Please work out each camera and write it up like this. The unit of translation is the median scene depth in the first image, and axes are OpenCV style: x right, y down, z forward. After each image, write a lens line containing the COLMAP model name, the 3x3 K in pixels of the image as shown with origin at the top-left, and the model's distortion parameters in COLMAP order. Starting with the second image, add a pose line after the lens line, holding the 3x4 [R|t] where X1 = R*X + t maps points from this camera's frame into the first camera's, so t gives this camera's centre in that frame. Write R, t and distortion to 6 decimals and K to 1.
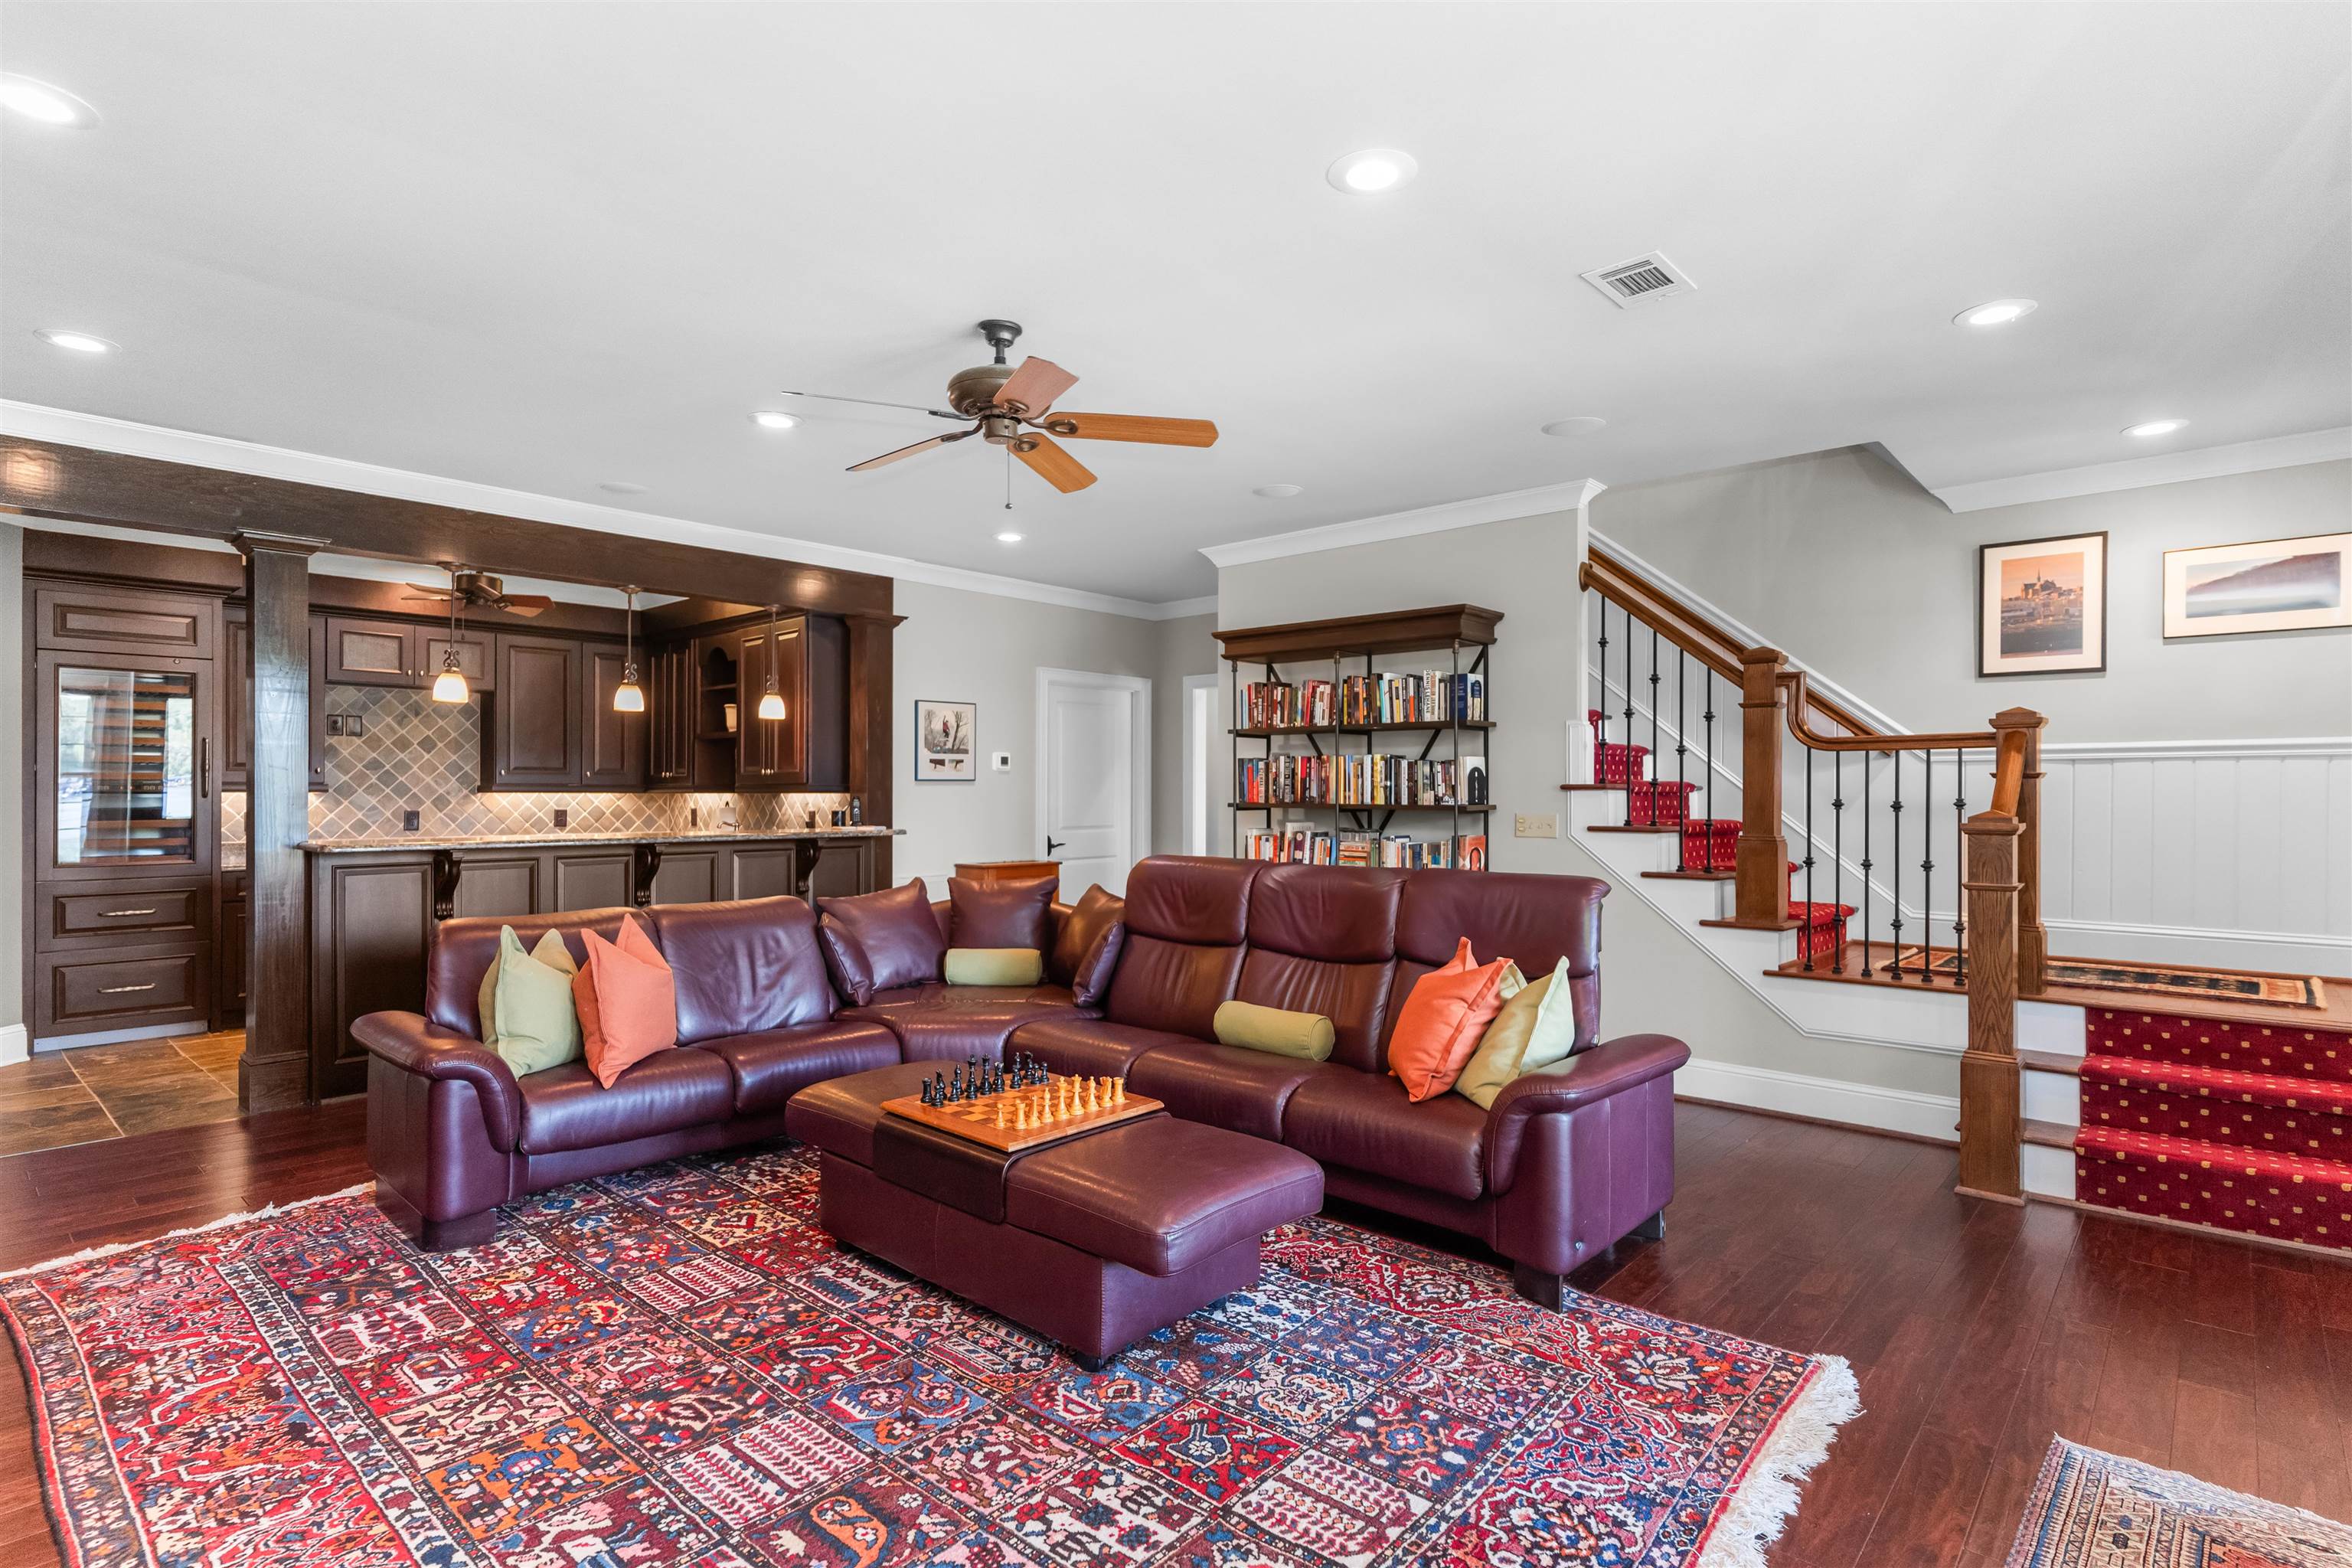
lens RADIAL K [[1175.0, 0, 1169.9], [0, 1175.0, 782.7], [0, 0, 1]] dist [-0.000802, 0.000194]
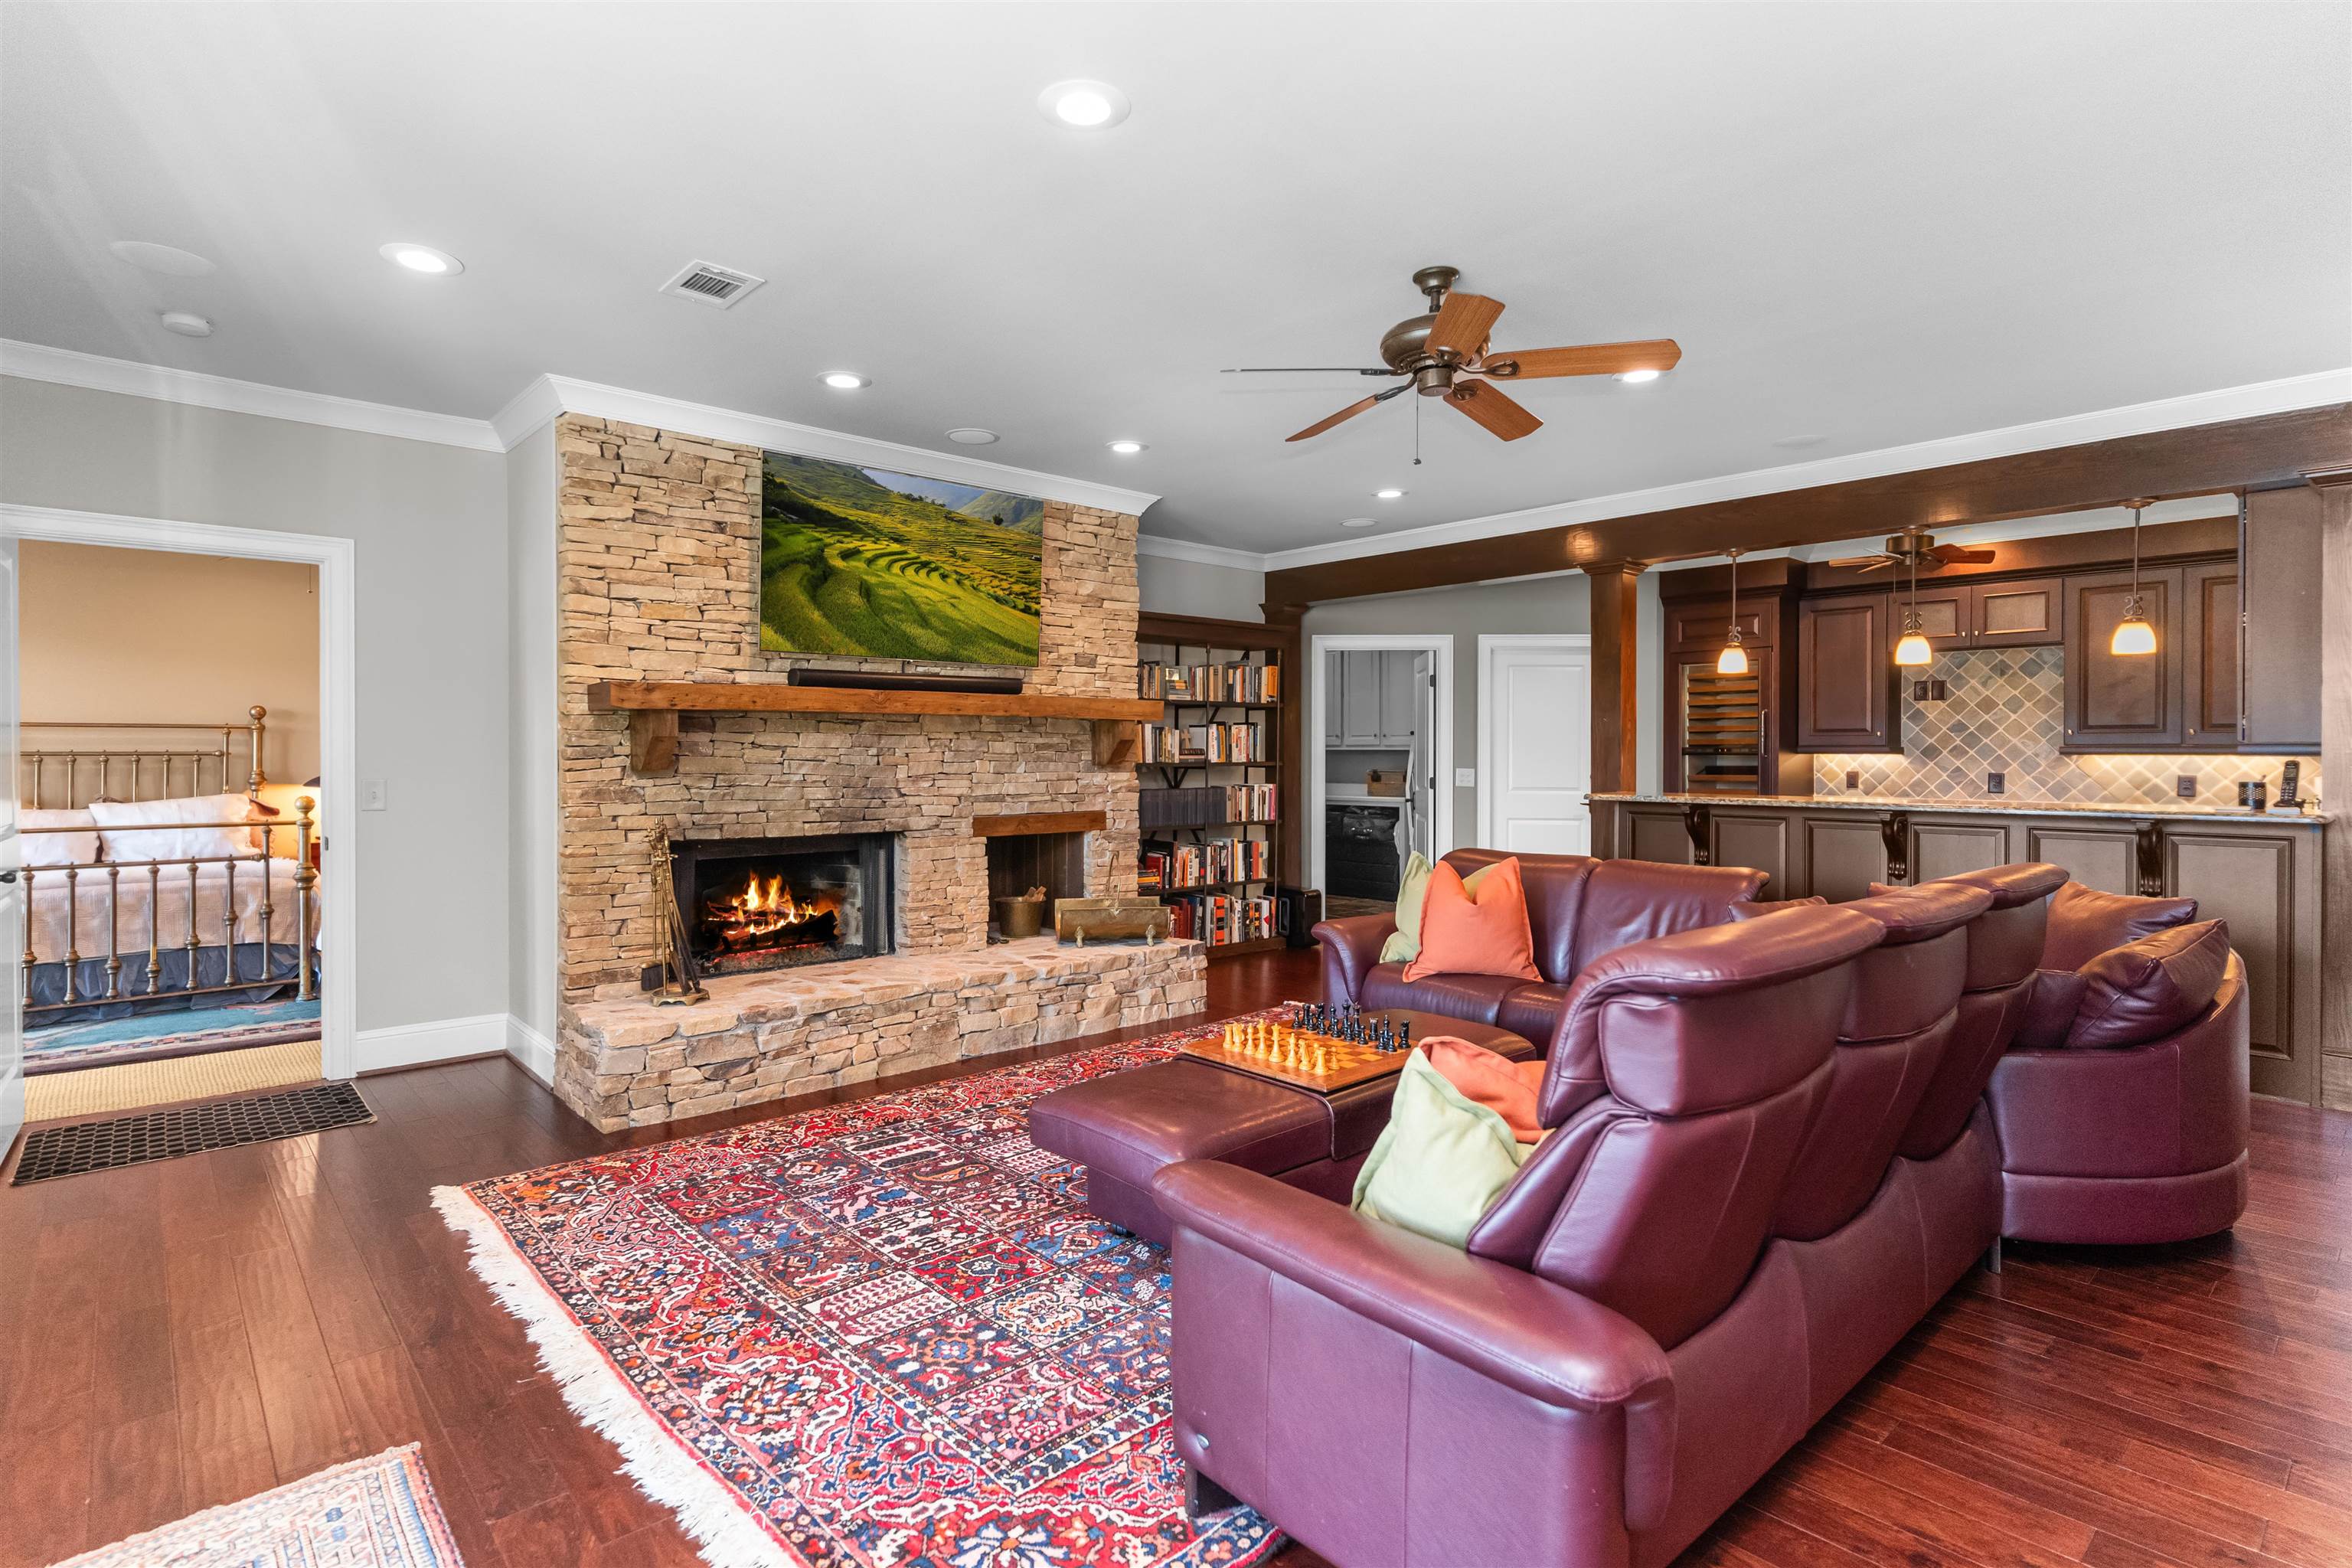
lens RADIAL K [[1175.0, 0, 1170.2], [0, 1175.0, 776.7], [0, 0, 1]] dist [-0.000802, 0.000194]
pose [[-0.103675, 0.020808, -0.994394, 1.235005], [0.006300, 0.999775, 0.020264, 0.008621], [0.994591, -0.004163, -0.103783, 1.303275]]
